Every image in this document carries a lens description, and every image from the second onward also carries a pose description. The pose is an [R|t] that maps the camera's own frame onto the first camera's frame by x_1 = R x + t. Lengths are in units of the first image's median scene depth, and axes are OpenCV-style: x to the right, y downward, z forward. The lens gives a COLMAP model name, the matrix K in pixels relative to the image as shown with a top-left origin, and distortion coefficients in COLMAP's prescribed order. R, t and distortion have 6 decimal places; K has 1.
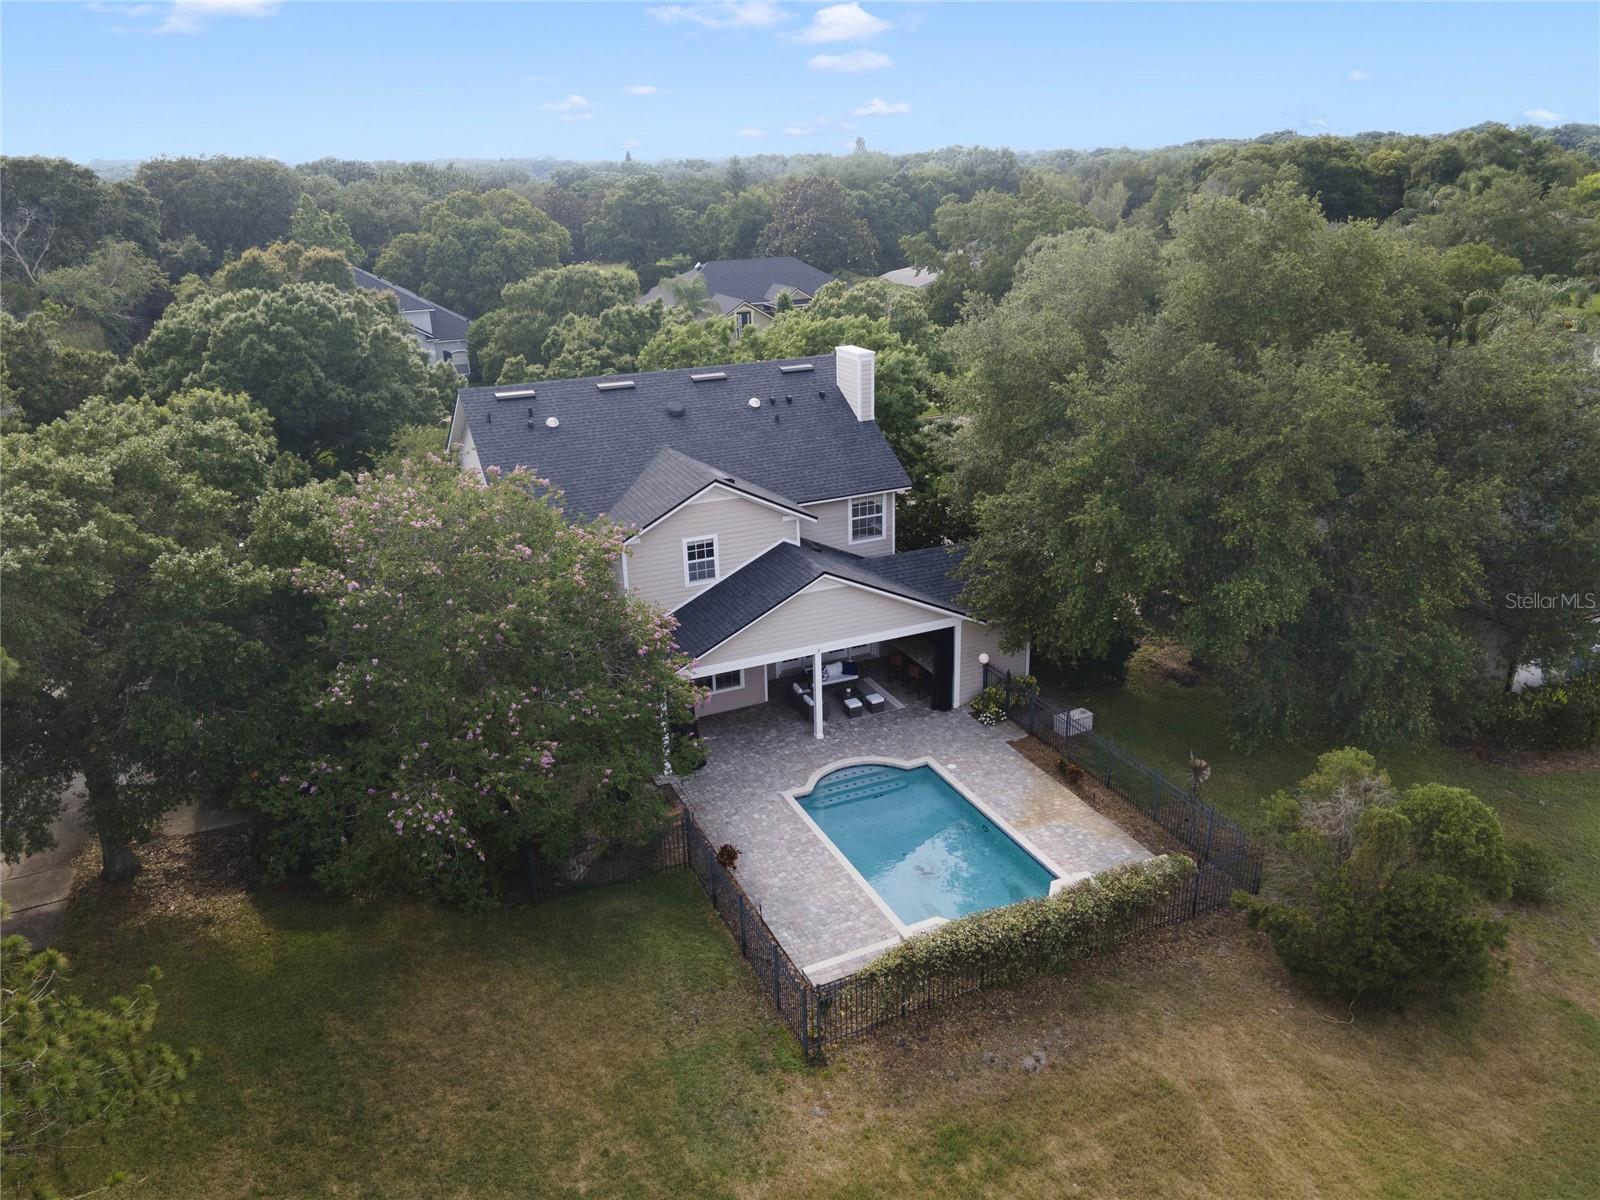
lens RADIAL K [[1164.3, 0, 800.0], [0, 1164.3, 600.0], [0, 0, 1]] dist [0.053285, -0.002692]
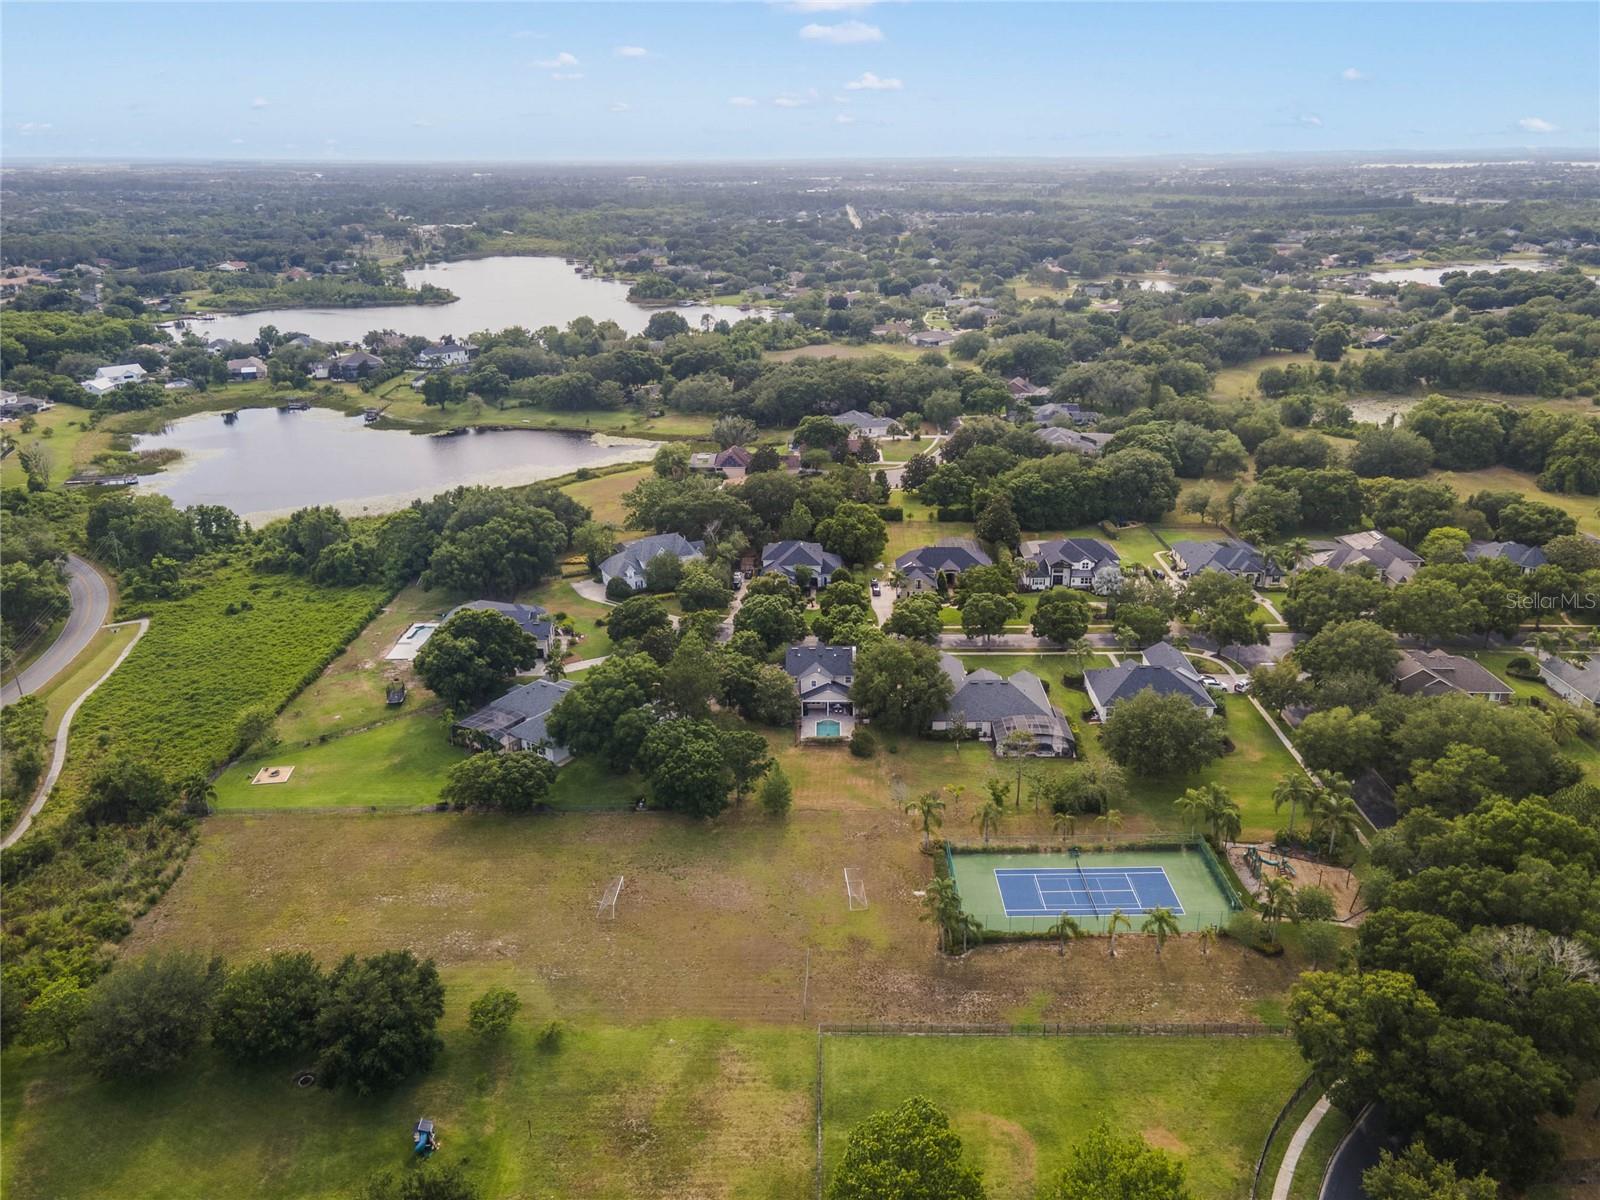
lens RADIAL K [[1164.3, 0, 800.0], [0, 1164.3, 600.0], [0, 0, 1]] dist [0.053285, -0.002692]
pose [[0.915864, 0.170117, -0.363667, 2.039597], [-0.165681, 0.985215, 0.043611, -0.732461], [0.365709, 0.020311, 0.930508, -4.839135]]
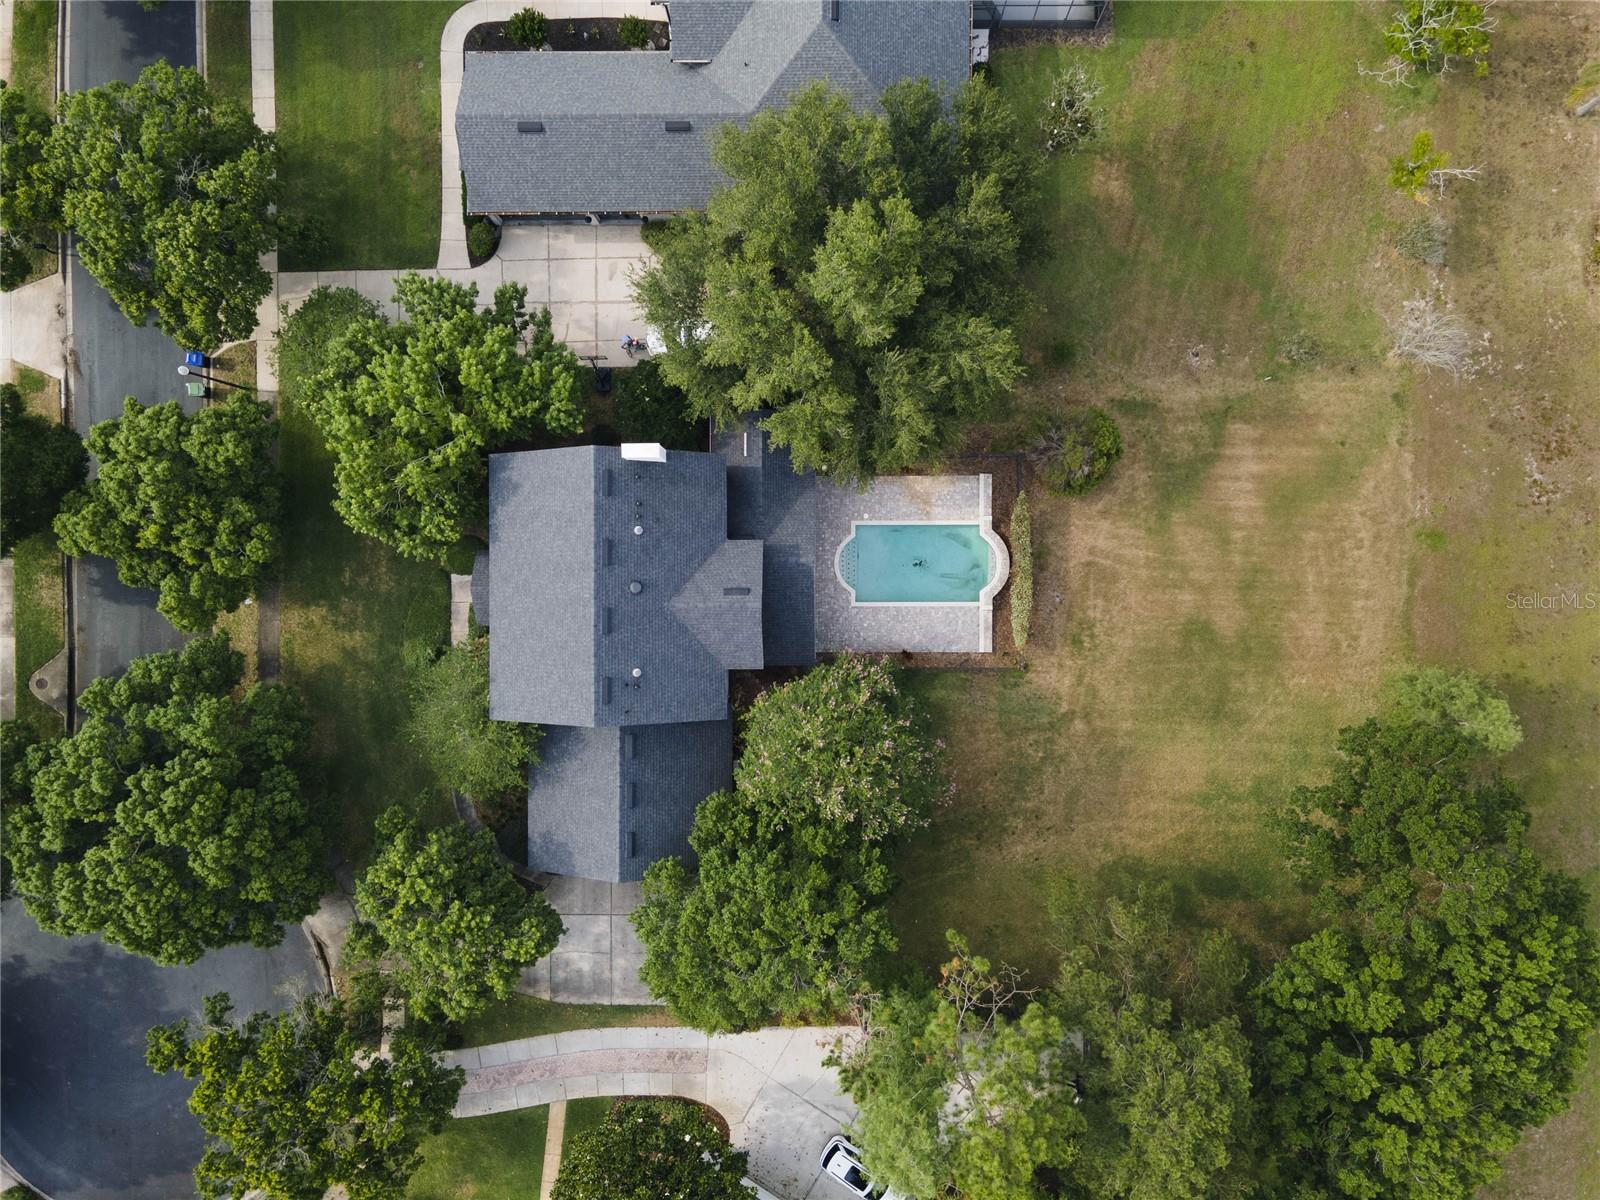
lens RADIAL K [[1164.3, 0, 800.0], [0, 1164.3, 600.0], [0, 0, 1]] dist [0.053285, -0.002692]
pose [[0.406051, -0.913781, 0.011241, -0.060377], [0.344744, 0.164560, 0.924160, -1.598054], [-0.846330, -0.371381, 0.381841, 0.295966]]
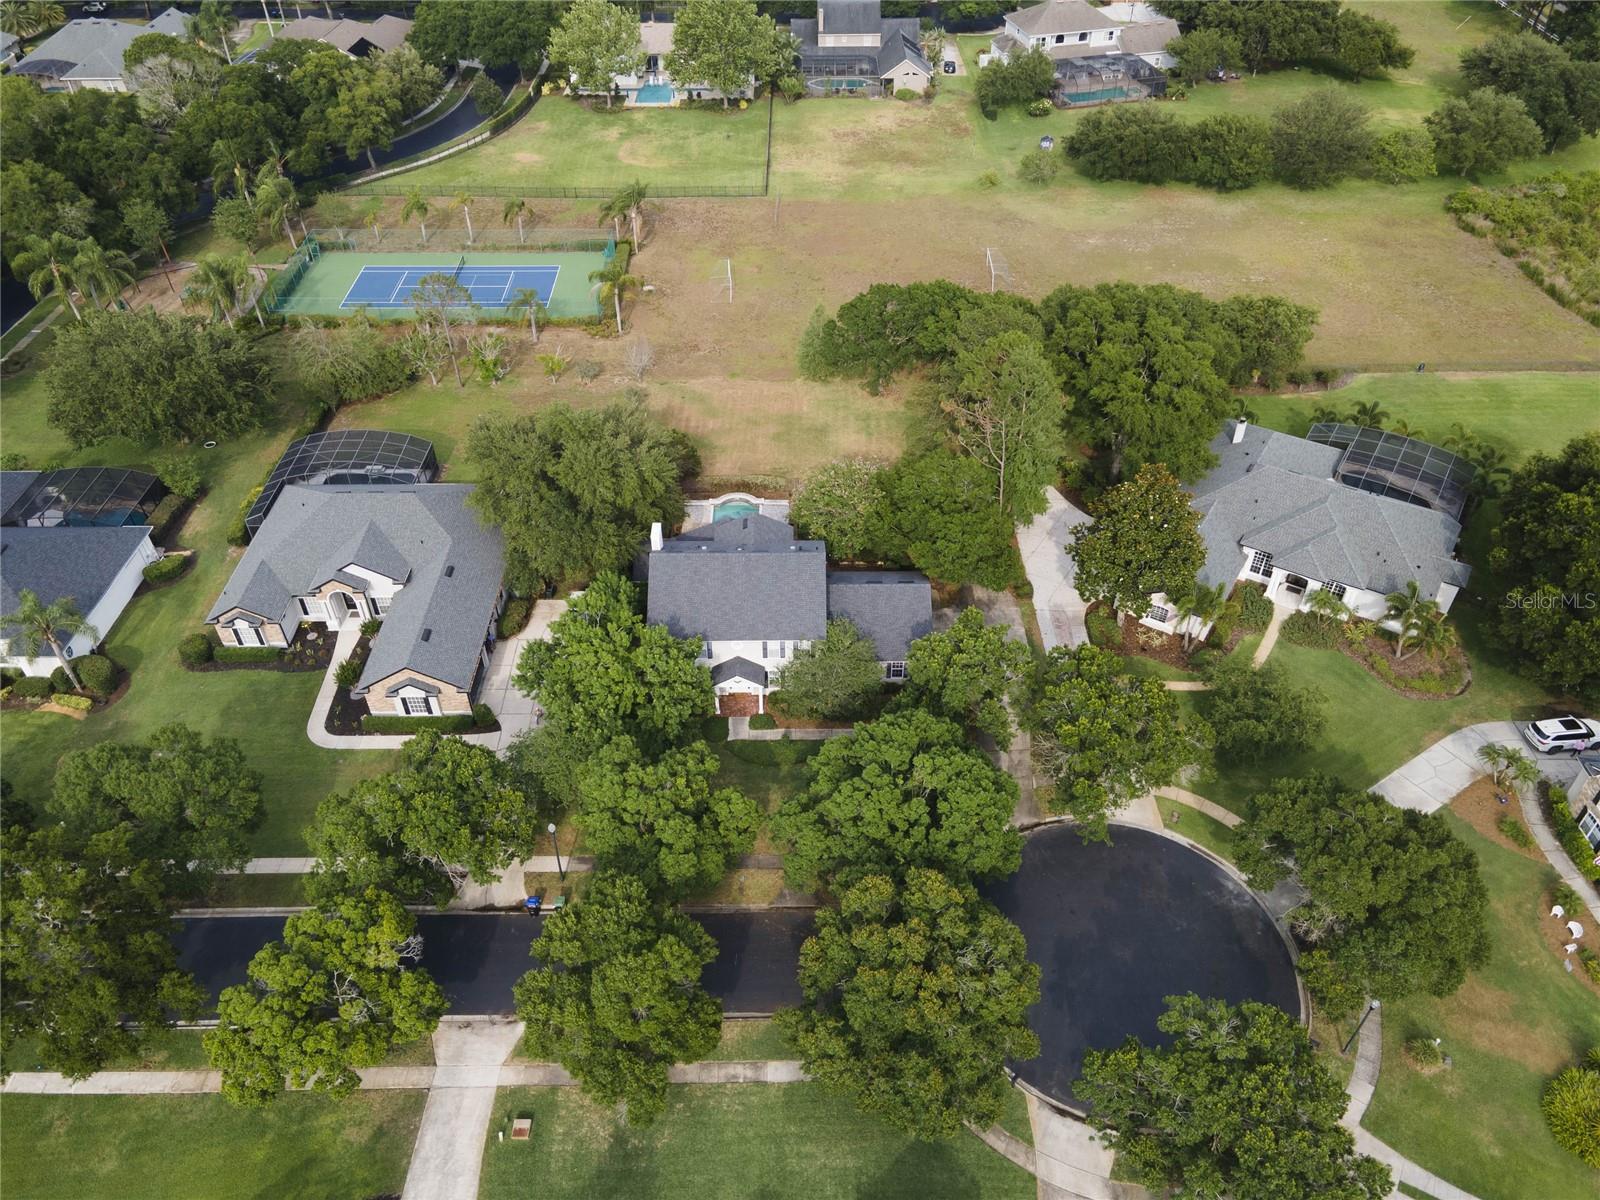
lens RADIAL K [[1164.3, 0, 800.0], [0, 1164.3, 600.0], [0, 0, 1]] dist [0.053285, -0.002692]
pose [[-0.913214, -0.254889, 0.317917, -1.085074], [0.162476, 0.487727, 0.857743, -2.319848], [-0.373686, 0.834957, -0.403986, 2.202734]]
